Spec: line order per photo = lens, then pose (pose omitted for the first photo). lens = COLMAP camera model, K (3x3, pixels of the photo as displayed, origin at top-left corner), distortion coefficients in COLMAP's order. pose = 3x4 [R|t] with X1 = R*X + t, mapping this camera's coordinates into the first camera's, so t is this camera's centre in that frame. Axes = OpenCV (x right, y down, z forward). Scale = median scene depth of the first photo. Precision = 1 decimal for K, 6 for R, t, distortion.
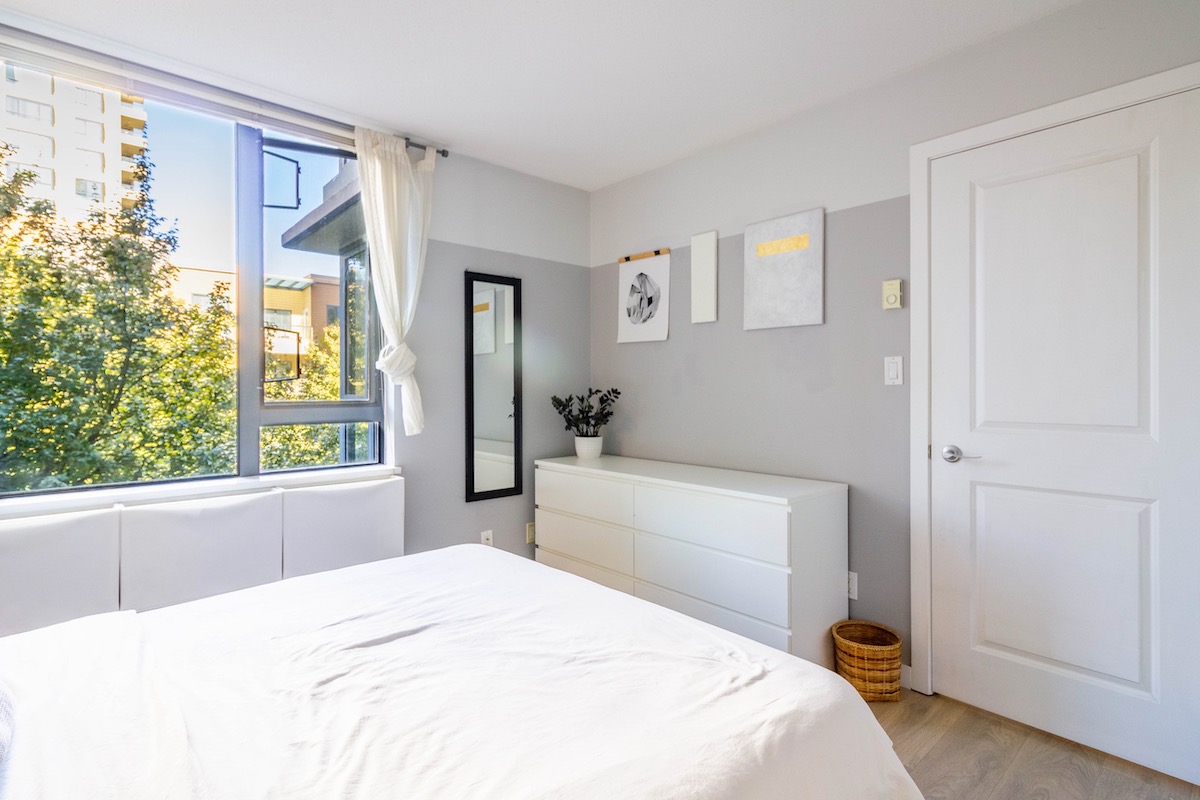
lens RADIAL K [[566.3, 0, 615.6], [0, 566.3, 389.5], [0, 0, 1]] dist [-0.000551, 0.001822]
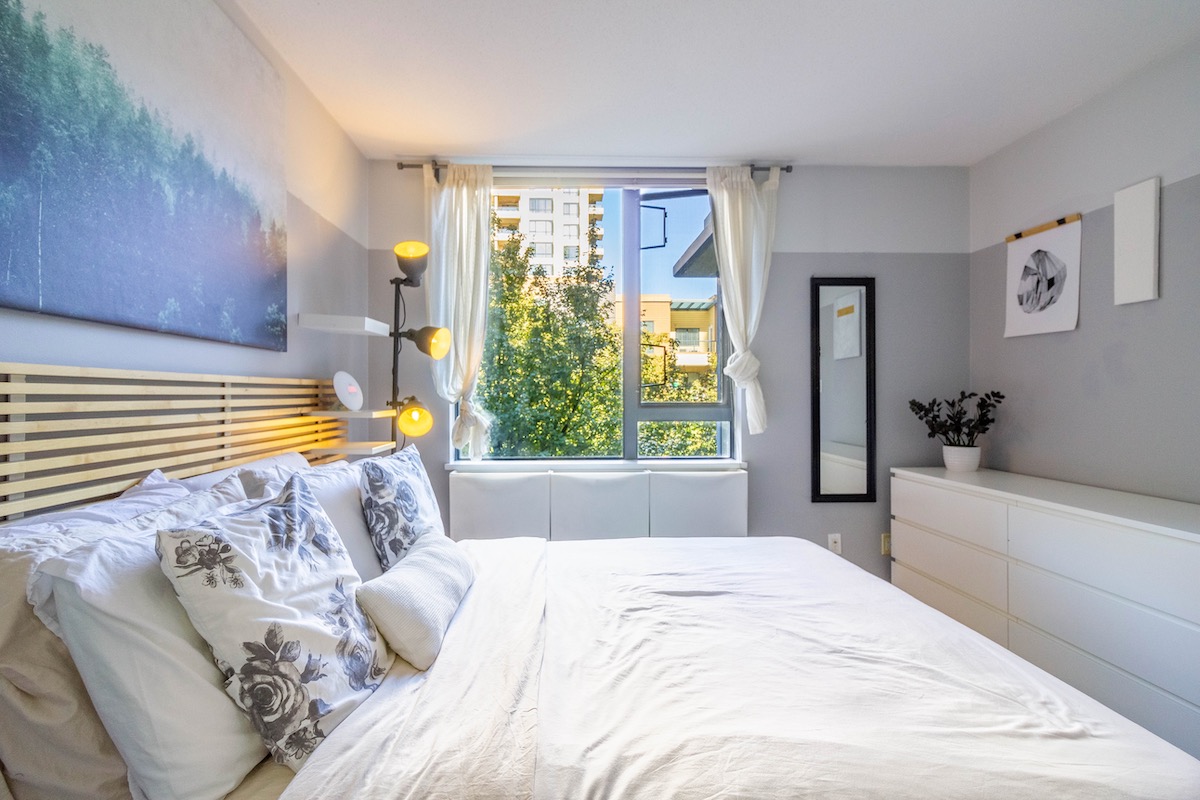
lens RADIAL K [[566.3, 0, 618.1], [0, 566.3, 389.8], [0, 0, 1]] dist [-0.000551, 0.001822]
pose [[0.779420, -0.009464, -0.626431, 0.102533], [0.000884, 0.999902, -0.014006, 0.008884], [0.626502, 0.010363, 0.779351, -0.017560]]
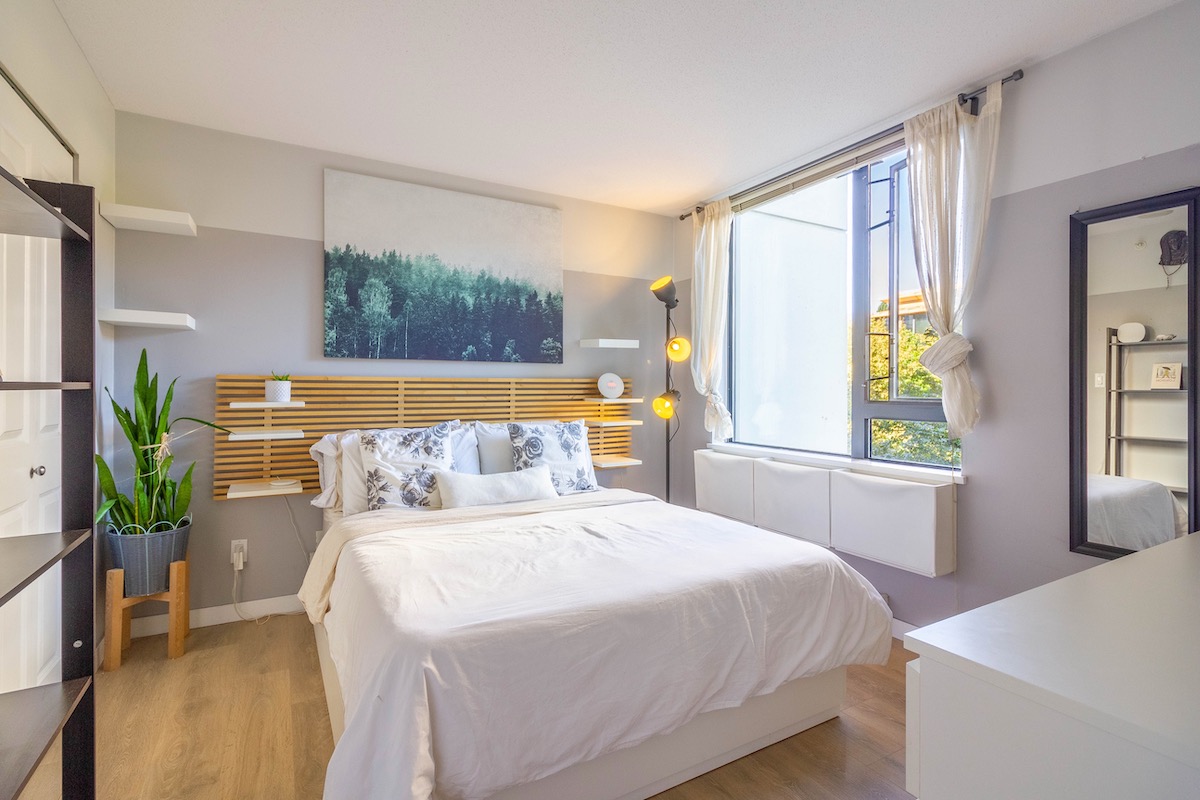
lens RADIAL K [[566.3, 0, 603.0], [0, 566.3, 395.0], [0, 0, 1]] dist [-0.000551, 0.001822]
pose [[-0.208273, 0.013575, -0.977977, 0.524301], [-0.006252, 0.999865, 0.015210, 0.001501], [0.978051, 0.009282, -0.208159, 0.586929]]
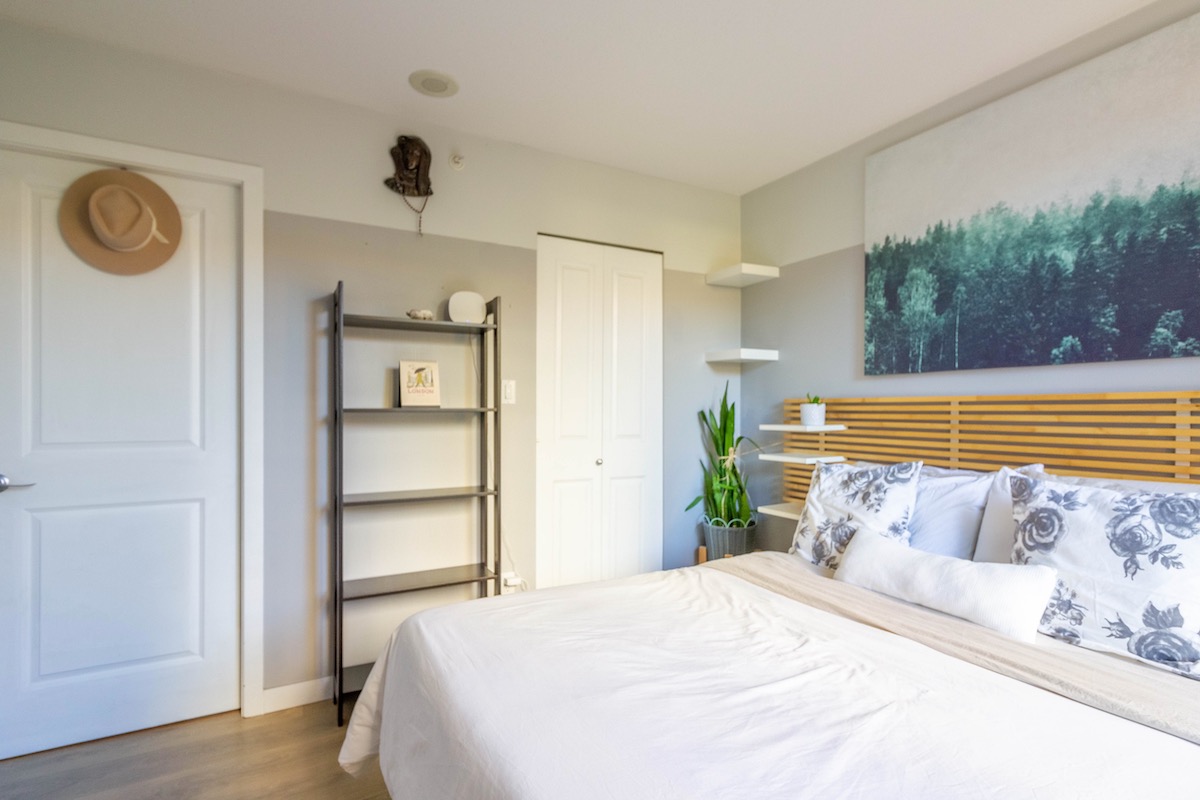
lens RADIAL K [[566.3, 0, 602.4], [0, 566.3, 412.6], [0, 0, 1]] dist [-0.000551, 0.001822]
pose [[-0.972249, -0.001048, 0.233946, -0.133242], [0.000429, 0.999980, 0.006262, 0.003690], [-0.233948, 0.006188, -0.972230, 0.825192]]
